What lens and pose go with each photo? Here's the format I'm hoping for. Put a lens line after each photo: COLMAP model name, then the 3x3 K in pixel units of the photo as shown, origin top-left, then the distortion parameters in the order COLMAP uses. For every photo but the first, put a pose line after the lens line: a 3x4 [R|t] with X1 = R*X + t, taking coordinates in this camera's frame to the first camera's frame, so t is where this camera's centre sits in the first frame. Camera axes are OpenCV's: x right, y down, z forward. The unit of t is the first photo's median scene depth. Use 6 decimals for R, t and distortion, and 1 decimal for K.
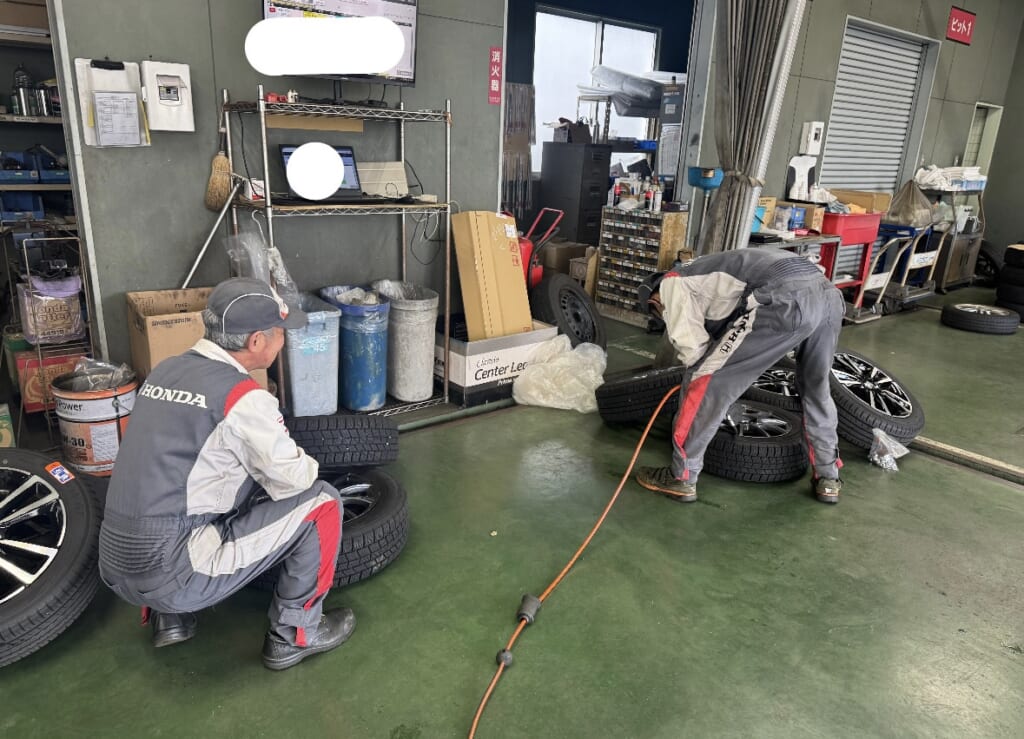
lens RADIAL K [[723.4, 0, 507.8], [0, 723.4, 375.4], [0, 0, 1]] dist [0.040749, -0.001228]
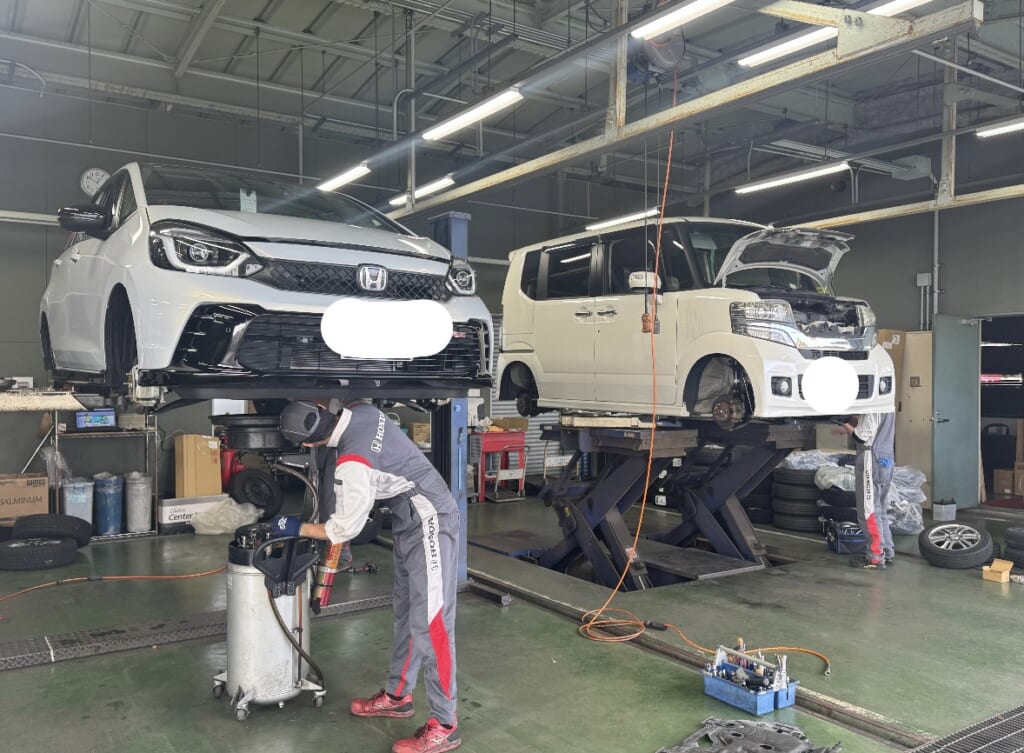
lens RADIAL K [[867.7, 0, 515.1], [0, 867.7, 378.7], [0, 0, 1]] dist [0.031960, -0.027344]
pose [[0.996022, -0.042931, -0.078081, 0.941411], [0.016681, 0.950624, -0.309895, 0.338098], [0.087529, 0.307360, 0.947559, -1.080055]]
